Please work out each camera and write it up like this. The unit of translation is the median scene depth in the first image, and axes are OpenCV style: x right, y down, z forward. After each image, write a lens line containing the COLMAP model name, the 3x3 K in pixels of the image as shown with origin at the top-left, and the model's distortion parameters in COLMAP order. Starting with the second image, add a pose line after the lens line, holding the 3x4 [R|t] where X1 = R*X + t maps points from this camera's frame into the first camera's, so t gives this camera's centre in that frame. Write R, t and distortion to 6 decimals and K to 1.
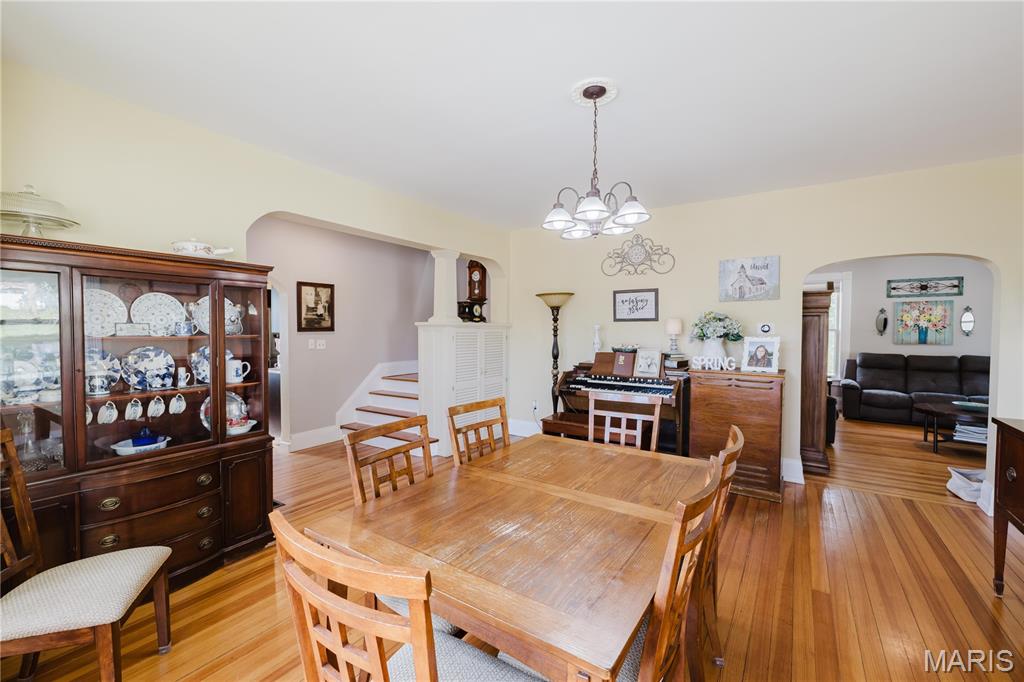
lens RADIAL K [[424.8, 0, 511.0], [0, 424.8, 342.0], [0, 0, 1]] dist [0.000148, -0.000151]
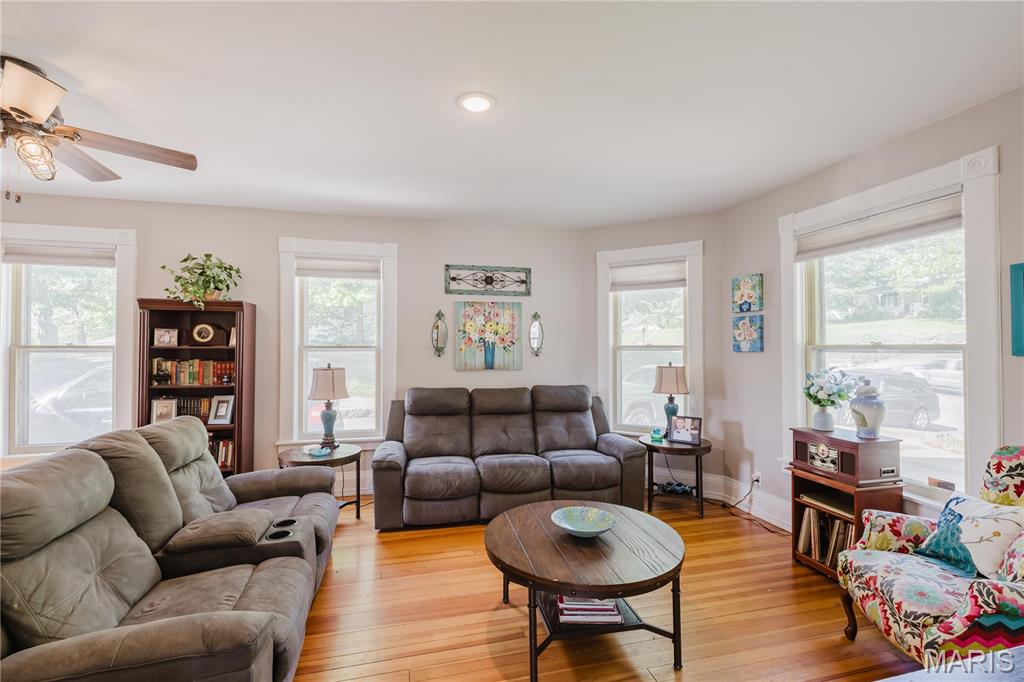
lens RADIAL K [[424.8, 0, 510.5], [0, 424.8, 338.4], [0, 0, 1]] dist [0.000148, -0.000151]
pose [[0.670857, 0.005013, 0.741569, 0.511316], [0.021818, 0.999411, -0.026493, -0.023611], [-0.741265, 0.033952, 0.670353, 0.541321]]
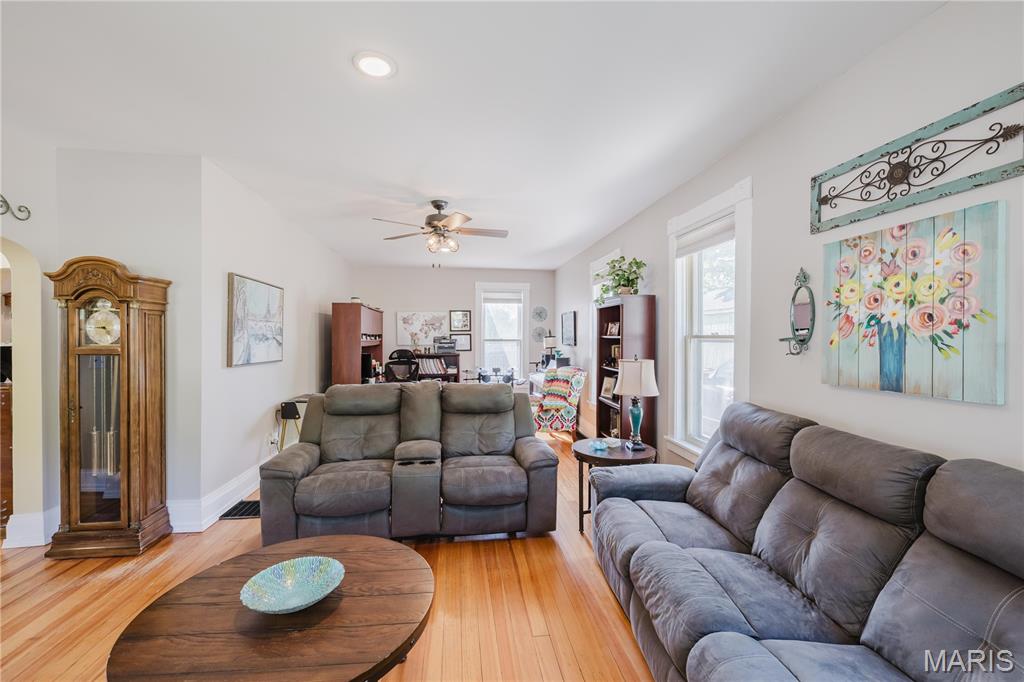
lens RADIAL K [[424.8, 0, 512.2], [0, 424.8, 339.4], [0, 0, 1]] dist [0.000148, -0.000151]
pose [[0.664464, 0.004044, -0.747309, 0.989362], [-0.021803, 0.999665, -0.013976, -0.018110], [0.747002, 0.025580, 0.664330, 0.641167]]
